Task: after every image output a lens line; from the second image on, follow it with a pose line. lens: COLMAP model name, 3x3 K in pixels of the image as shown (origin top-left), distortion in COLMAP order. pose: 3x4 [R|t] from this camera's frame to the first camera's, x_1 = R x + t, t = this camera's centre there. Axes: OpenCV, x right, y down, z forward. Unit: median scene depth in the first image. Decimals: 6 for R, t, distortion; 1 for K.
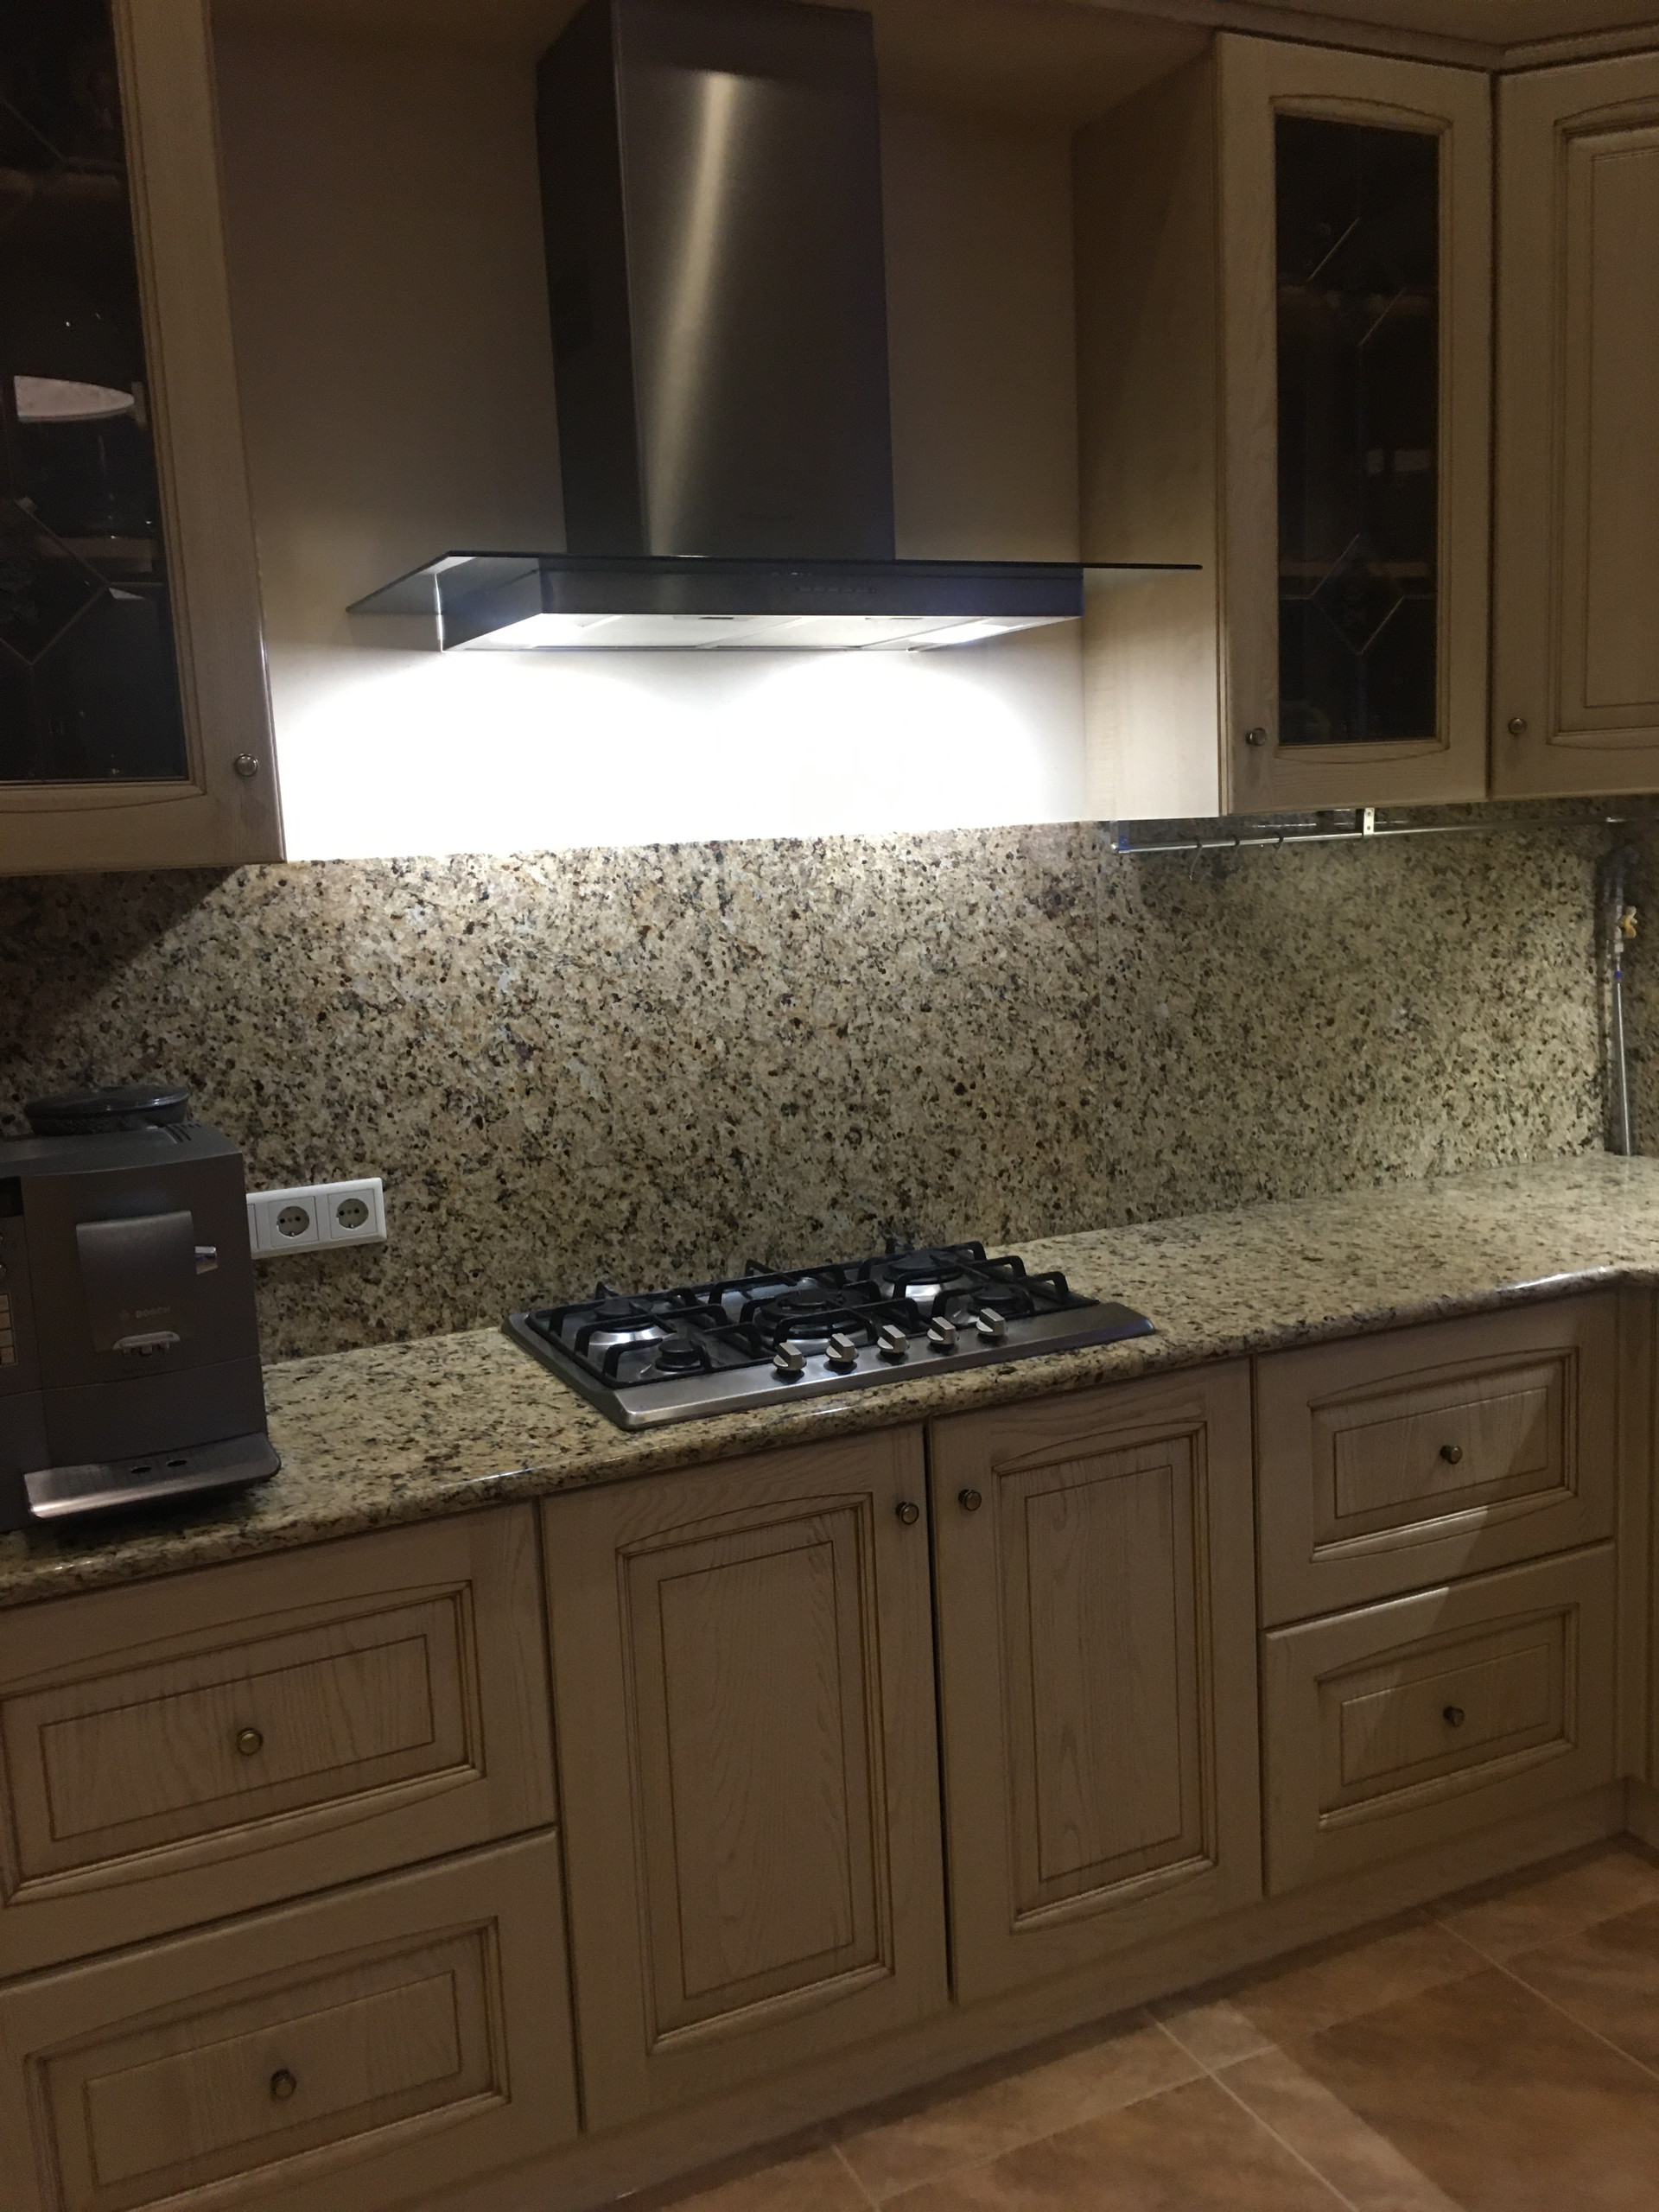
lens RADIAL K [[1878.5, 0, 845.4], [0, 1878.5, 1103.1], [0, 0, 1]] dist [0.085216, -0.129355]
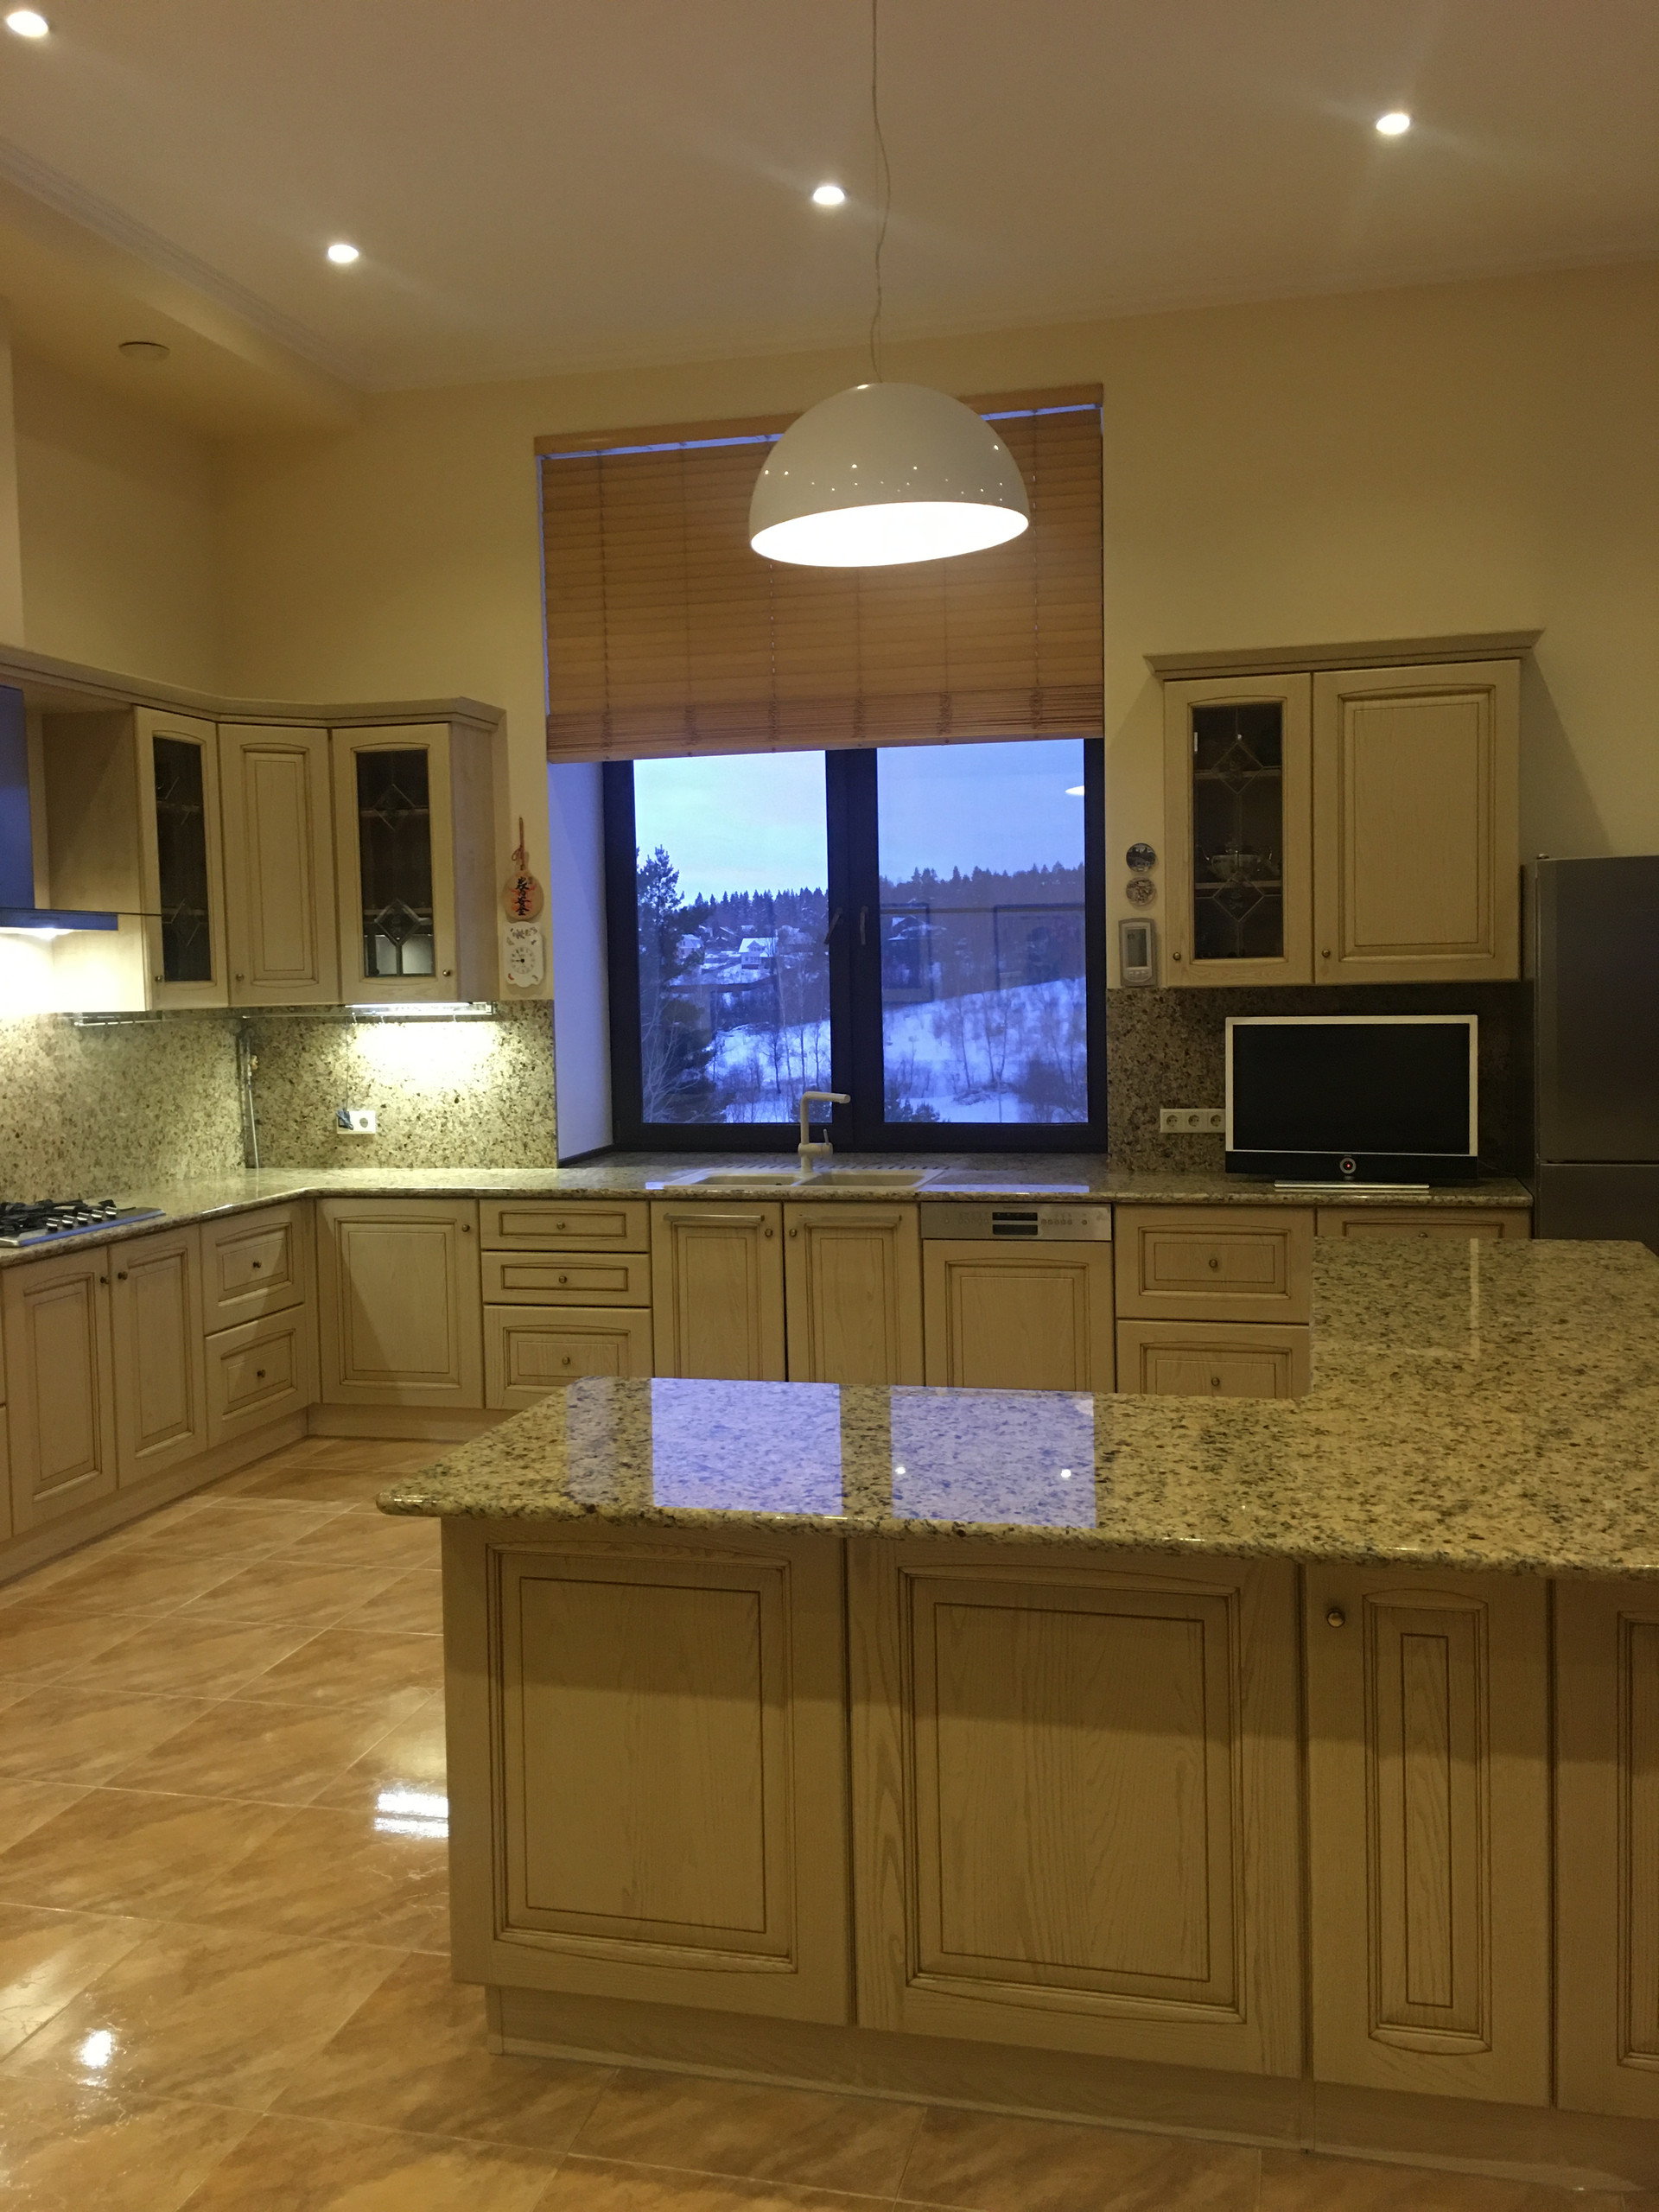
lens RADIAL K [[1878.5, 0, 835.5], [0, 1878.5, 1072.9], [0, 0, 1]] dist [0.085216, -0.129355]
pose [[0.634802, -0.009031, 0.772622, -1.100950], [0.107626, 0.991218, -0.076841, 0.204057], [-0.765143, 0.131933, 0.630199, -1.167955]]
